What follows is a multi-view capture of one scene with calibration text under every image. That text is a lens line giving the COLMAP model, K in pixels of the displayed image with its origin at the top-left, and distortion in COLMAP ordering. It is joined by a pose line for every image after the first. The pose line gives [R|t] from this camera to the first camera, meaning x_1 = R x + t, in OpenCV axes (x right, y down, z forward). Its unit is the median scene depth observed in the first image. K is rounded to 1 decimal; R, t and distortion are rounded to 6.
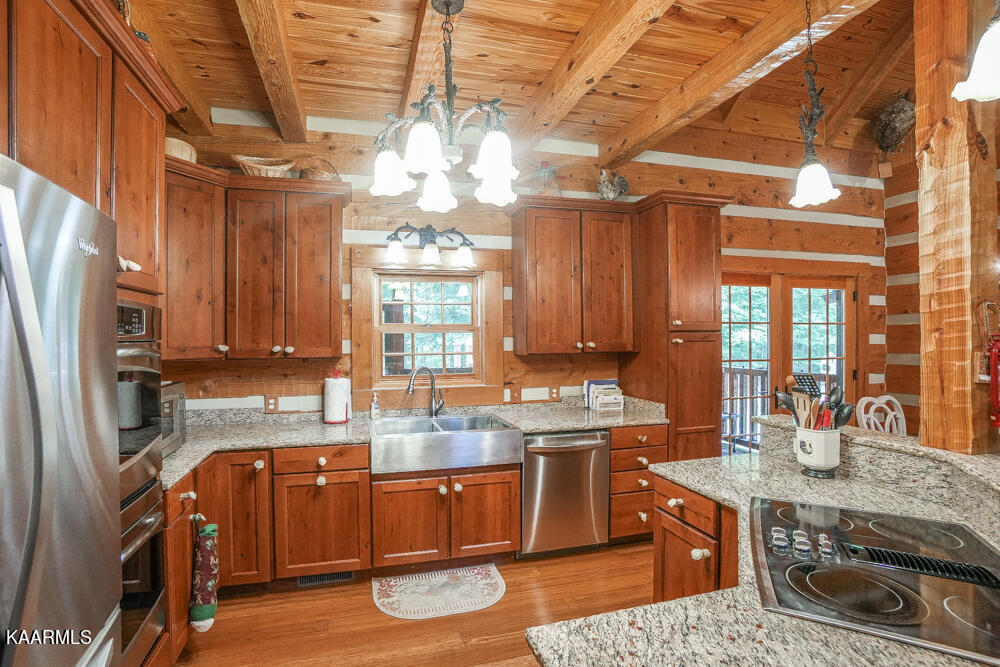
lens RADIAL K [[438.2, 0, 484.4], [0, 438.2, 334.9], [0, 0, 1]] dist [-0.039881, 0.000901]
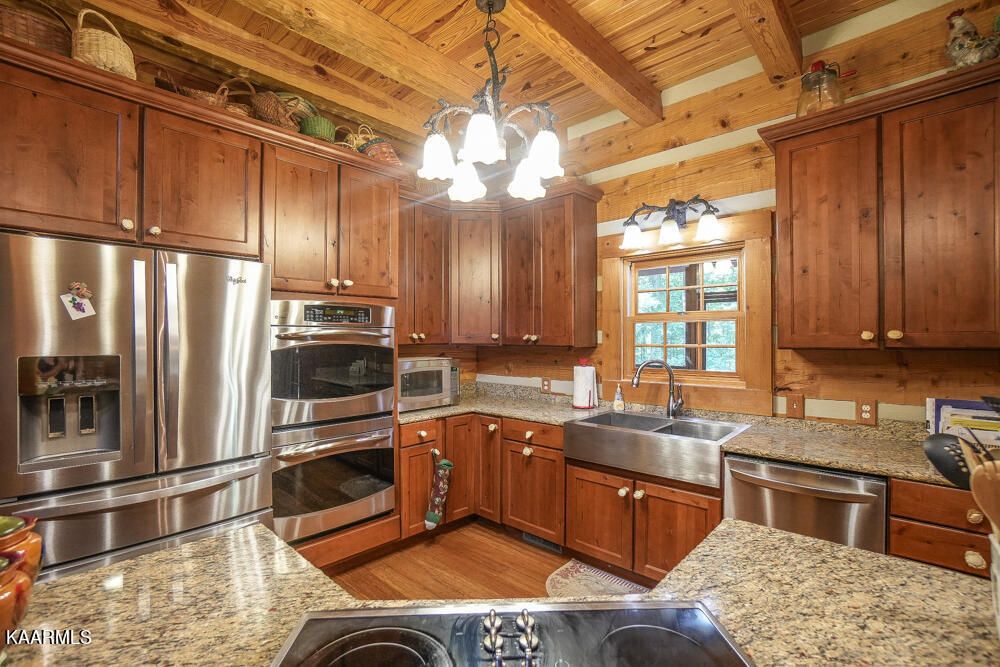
lens RADIAL K [[438.2, 0, 484.4], [0, 438.2, 334.9], [0, 0, 1]] dist [-0.039881, 0.000901]
pose [[0.543682, 0.001547, -0.839290, 0.422889], [0.003404, 0.999986, 0.004048, 0.017780], [0.839284, -0.005058, 0.543669, 0.218269]]
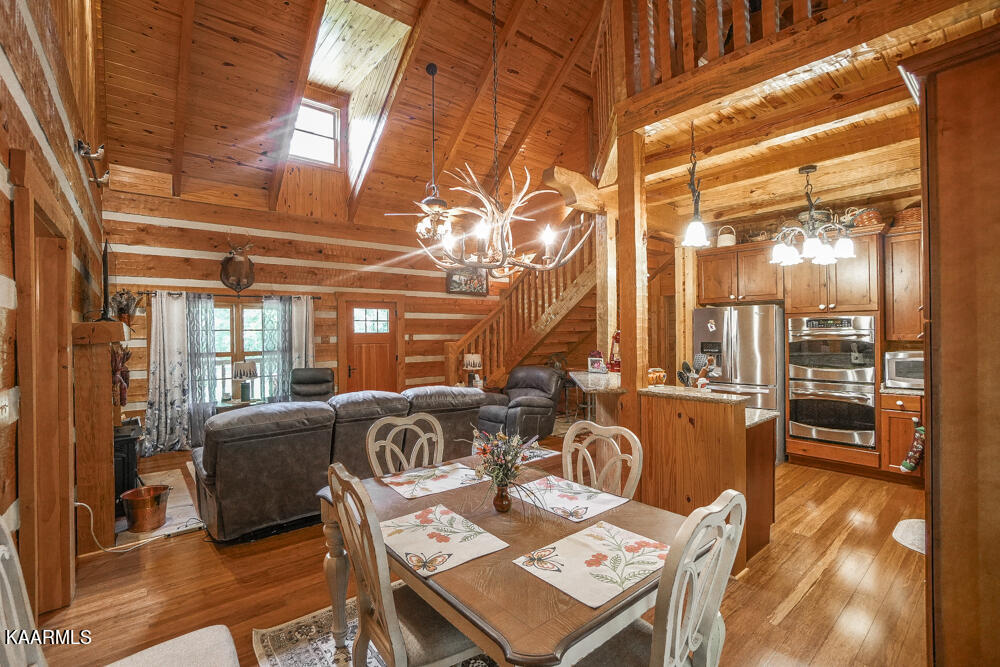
lens RADIAL K [[438.2, 0, 484.4], [0, 438.2, 334.9], [0, 0, 1]] dist [-0.039881, 0.000901]
pose [[-0.910065, 0.016716, -0.414129, 1.250328], [0.018971, 0.999819, -0.001333, 0.000269], [0.414032, -0.009070, -0.910217, 1.259466]]
